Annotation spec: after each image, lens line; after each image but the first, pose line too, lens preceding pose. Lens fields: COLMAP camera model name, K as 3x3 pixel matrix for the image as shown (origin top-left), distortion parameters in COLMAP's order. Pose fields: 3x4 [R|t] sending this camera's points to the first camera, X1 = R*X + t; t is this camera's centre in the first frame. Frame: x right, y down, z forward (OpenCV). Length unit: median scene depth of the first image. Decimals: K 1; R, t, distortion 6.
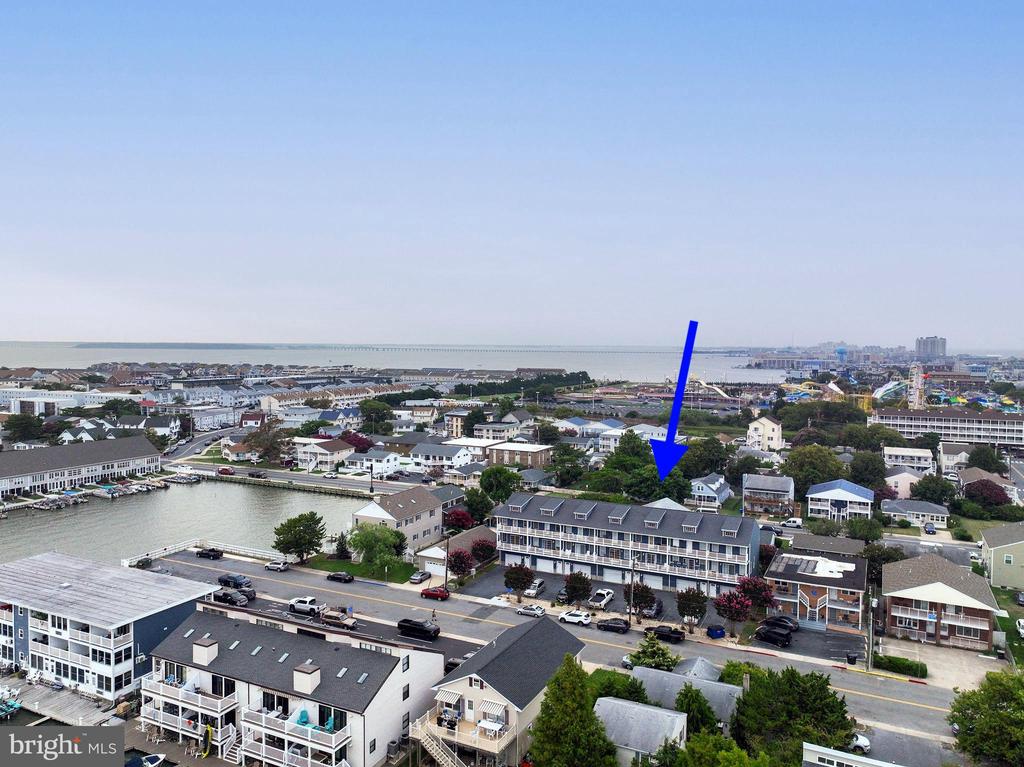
lens RADIAL K [[721.5, 0, 512.0], [0, 721.5, 383.5], [0, 0, 1]] dist [0.002955, 0.003278]
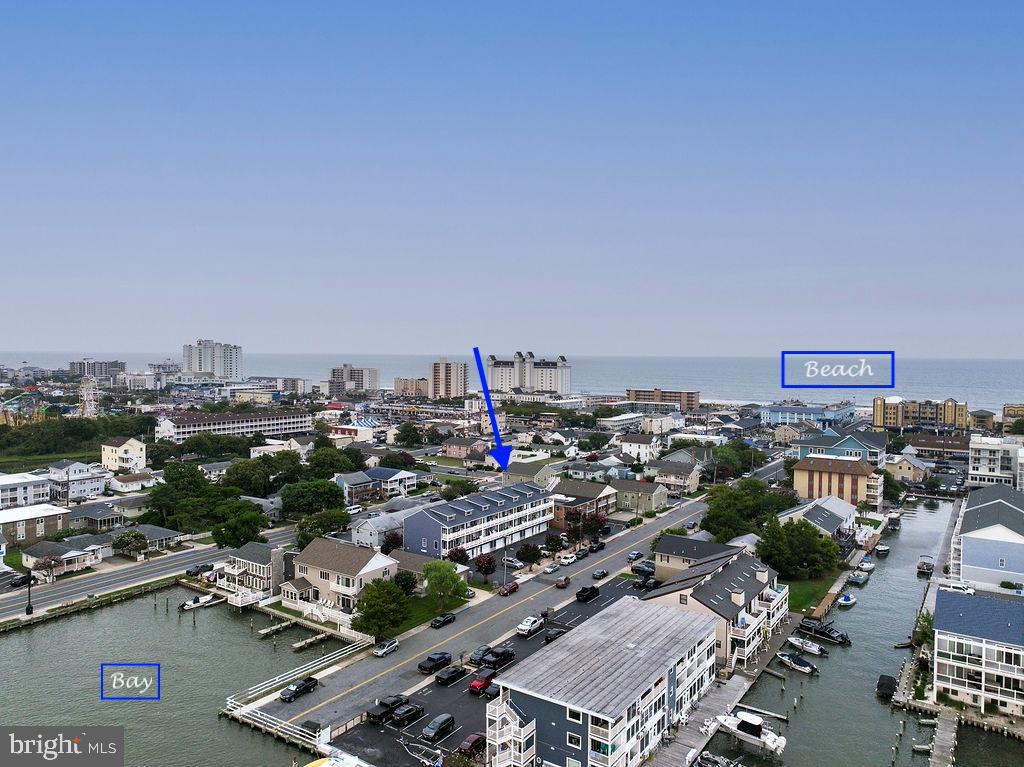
lens RADIAL K [[711.0, 0, 512.0], [0, 711.0, 383.5], [0, 0, 1]] dist [0.001291, 0.004044]
pose [[0.150924, -0.045119, 0.987515, -0.821541], [0.047097, 0.998152, 0.038407, -0.064403], [-0.987423, 0.040712, 0.152770, 0.516049]]
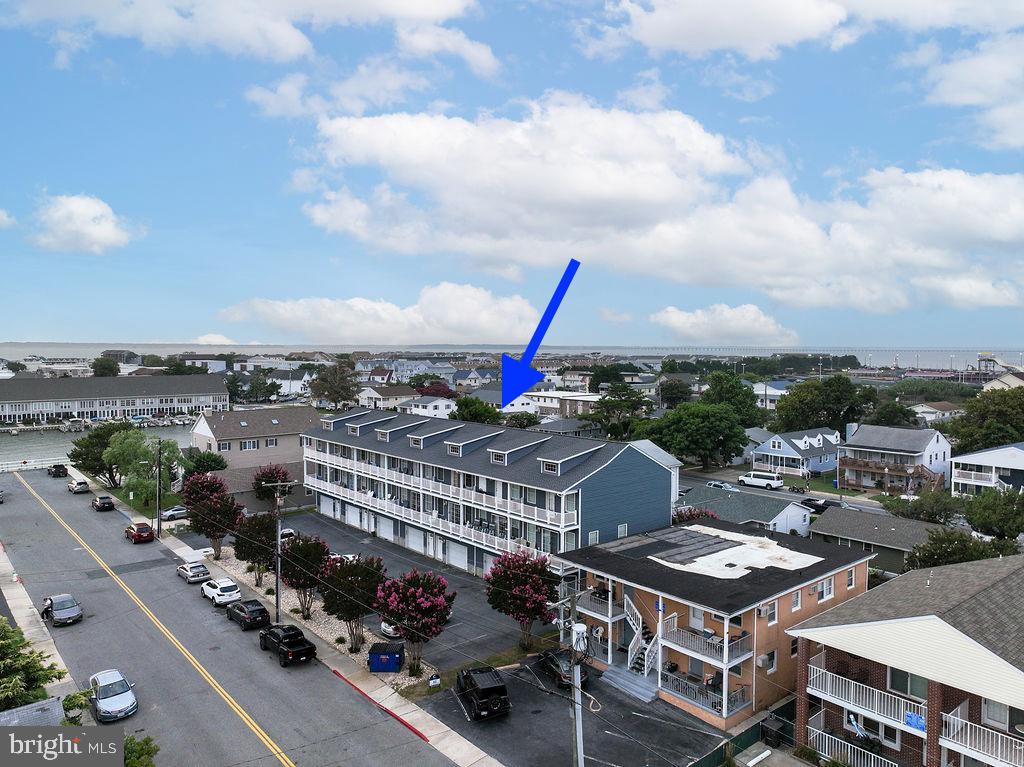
lens RADIAL K [[711.0, 0, 512.0], [0, 711.0, 383.5], [0, 0, 1]] dist [0.001291, 0.004044]
pose [[0.916824, 0.016157, -0.398964, 0.297127], [-0.017200, 0.999852, 0.000965, 0.096218], [0.398920, 0.005977, 0.916966, 0.349903]]
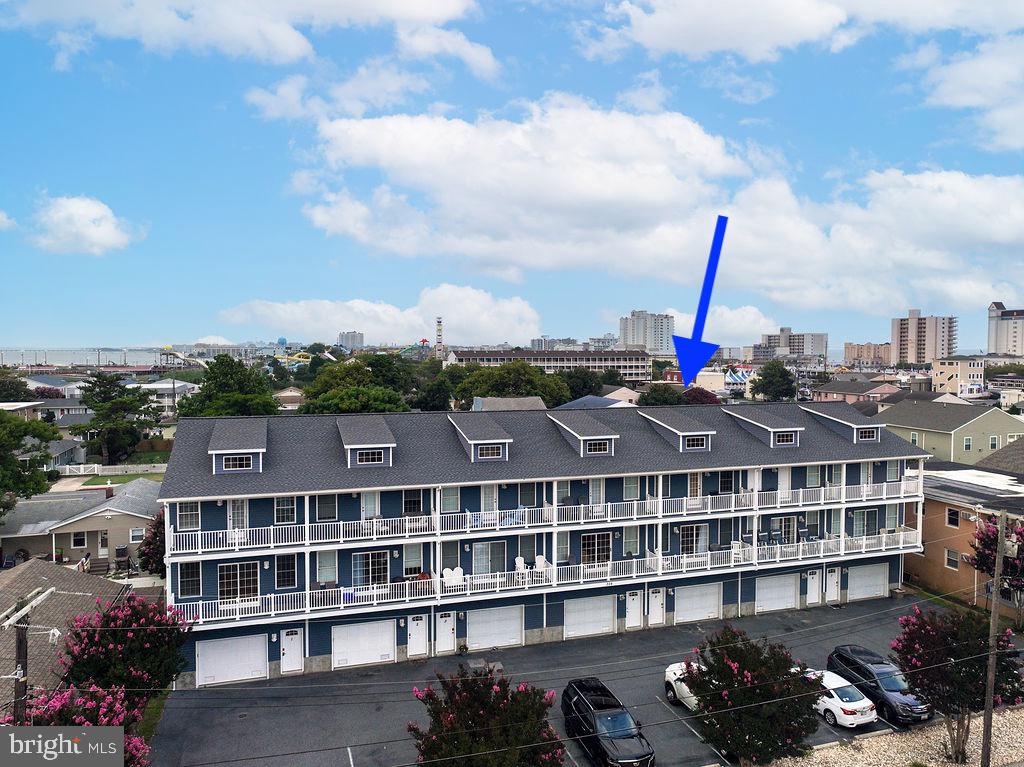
lens RADIAL K [[721.5, 0, 512.0], [0, 721.5, 383.5], [0, 0, 1]] dist [0.002955, 0.003278]
pose [[0.722625, -0.039580, 0.690106, -0.073567], [0.041119, 0.999053, 0.014243, 0.106210], [-0.690016, 0.018085, 0.723568, 0.538204]]
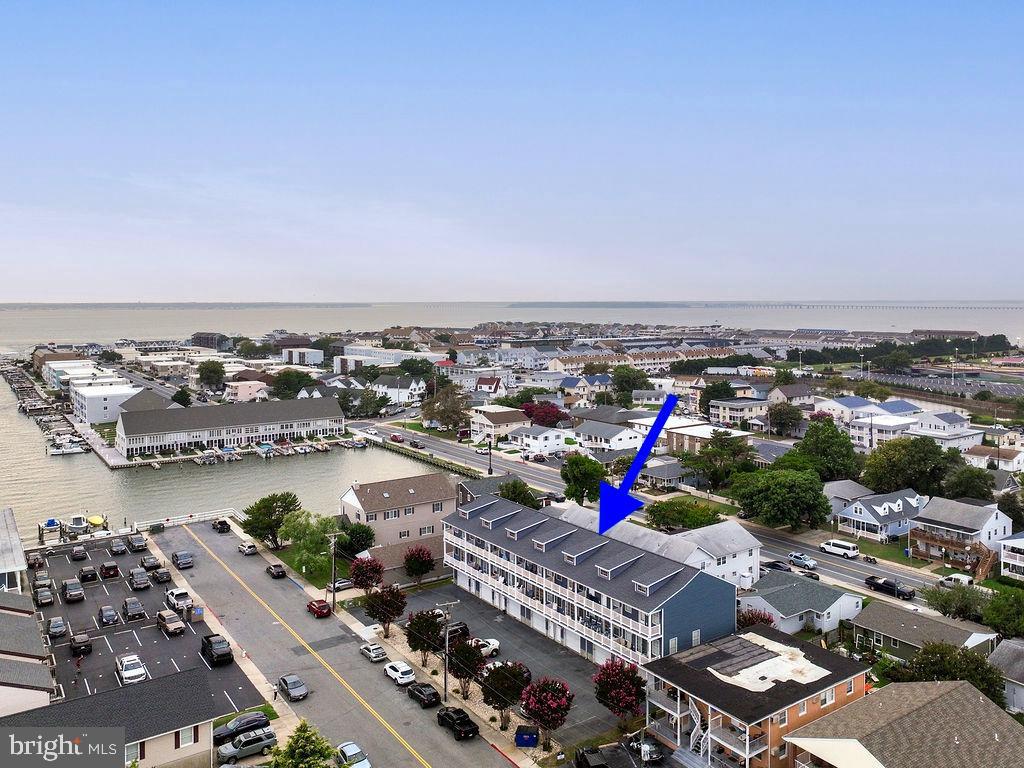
lens RADIAL K [[803.5, 0, 580.8], [0, 803.5, 338.5], [0, 0, 1]] dist [-0.000020, -0.003528]
pose [[0.893828, 0.010863, -0.448279, 0.367274], [-0.014523, 0.999883, -0.004728, -0.010420], [0.448176, 0.010736, 0.893881, 0.201209]]
